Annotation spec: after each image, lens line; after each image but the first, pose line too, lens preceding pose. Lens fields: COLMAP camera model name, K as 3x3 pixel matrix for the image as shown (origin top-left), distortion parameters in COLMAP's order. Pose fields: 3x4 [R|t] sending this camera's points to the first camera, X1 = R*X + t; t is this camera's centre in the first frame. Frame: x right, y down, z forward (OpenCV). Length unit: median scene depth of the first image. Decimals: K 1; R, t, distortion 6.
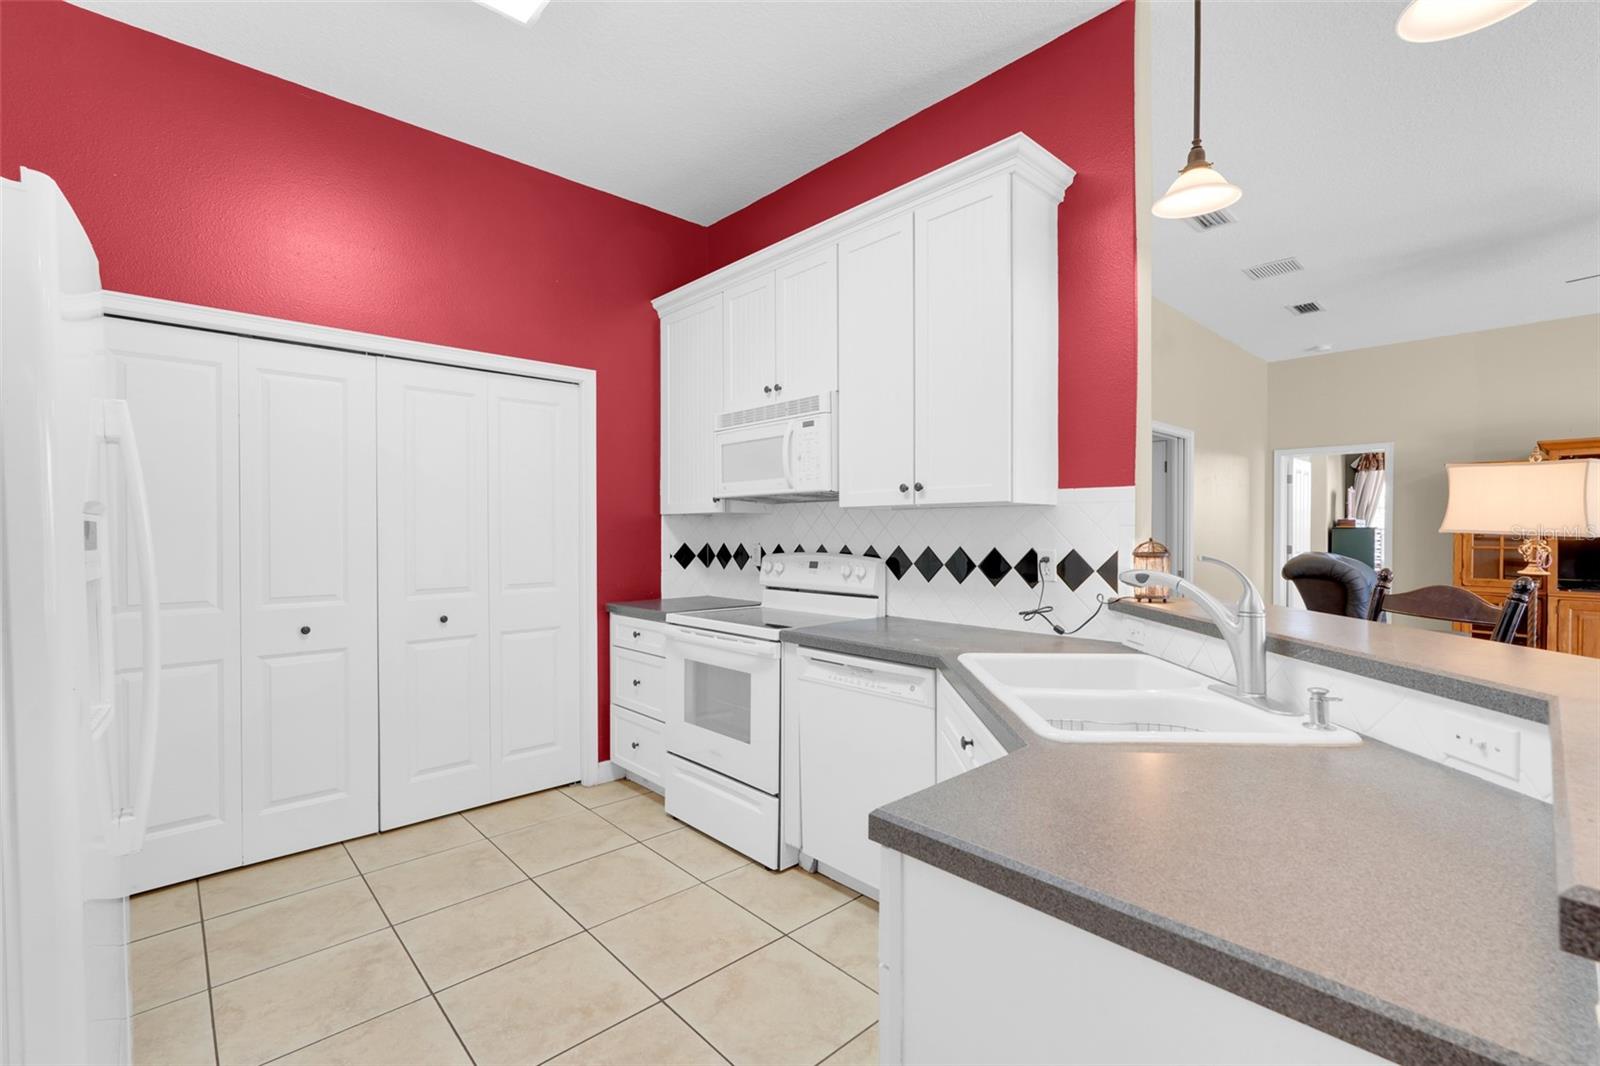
lens RADIAL K [[700.8, 0, 796.8], [0, 700.8, 534.9], [0, 0, 1]] dist [-0.009593, 0.002685]
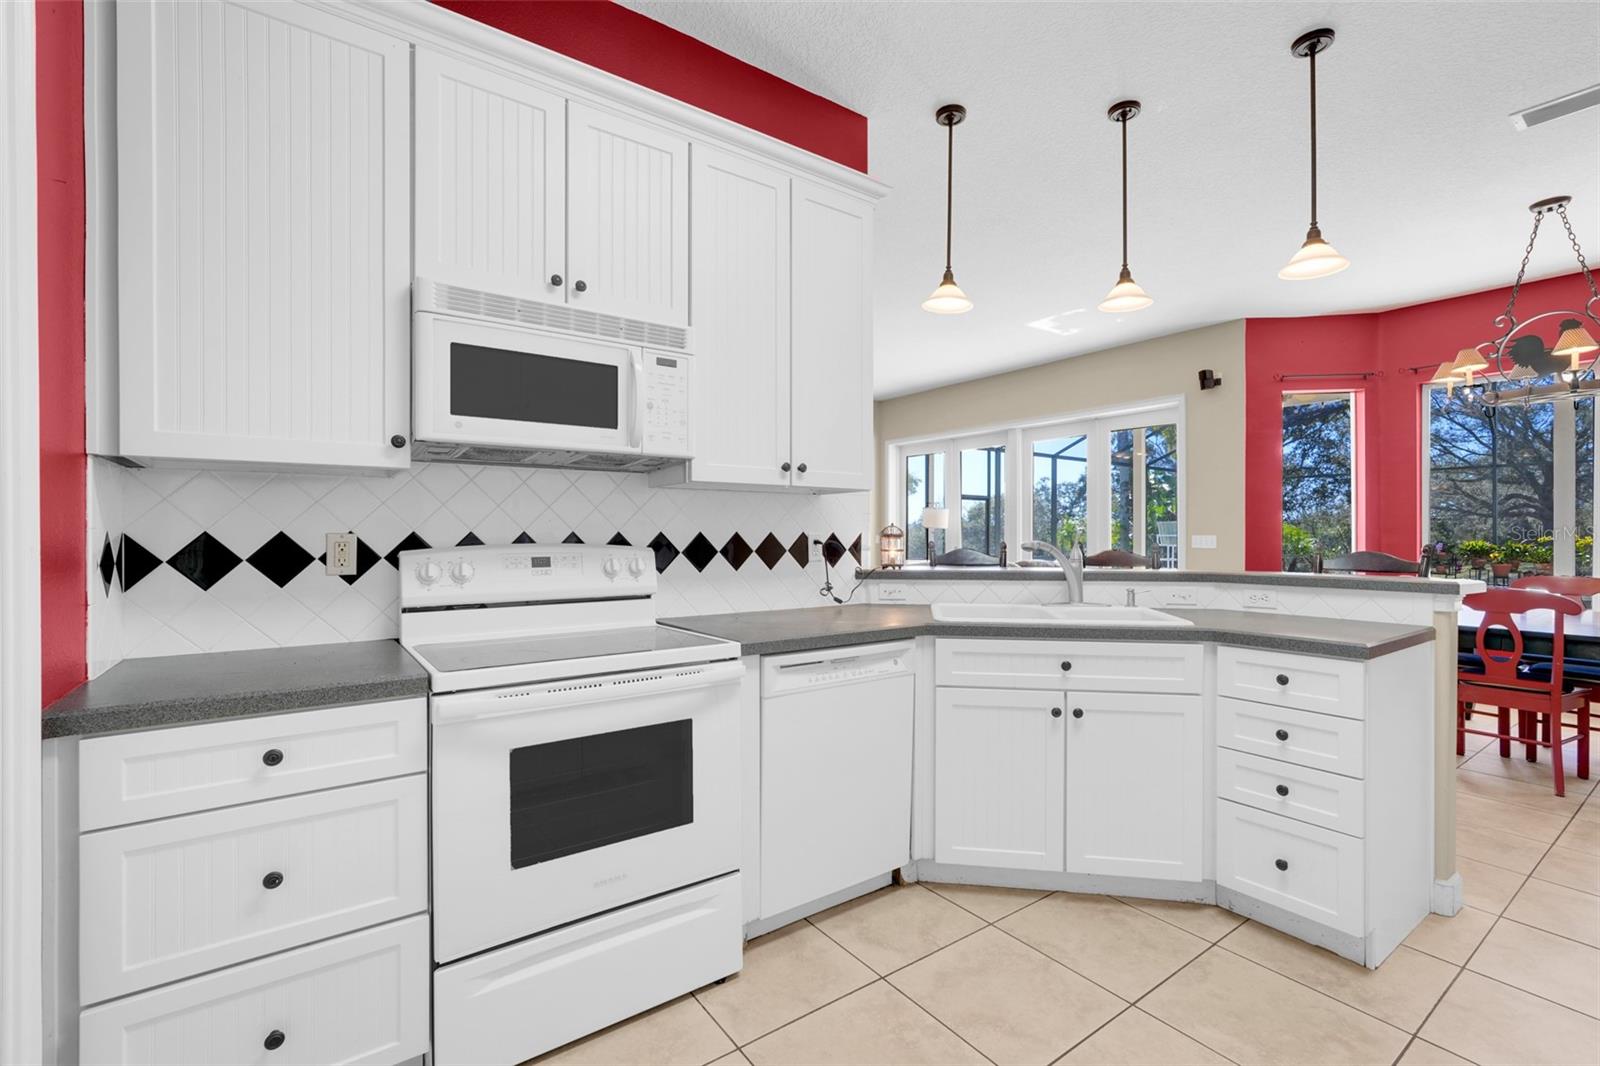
lens RADIAL K [[700.8, 0, 796.1], [0, 700.8, 534.5], [0, 0, 1]] dist [-0.009593, 0.002685]
pose [[0.126377, -0.000499, 0.991982, -0.754332], [0.003480, 0.999994, 0.000060, 0.022140], [-0.991976, 0.003444, 0.126378, 0.850971]]
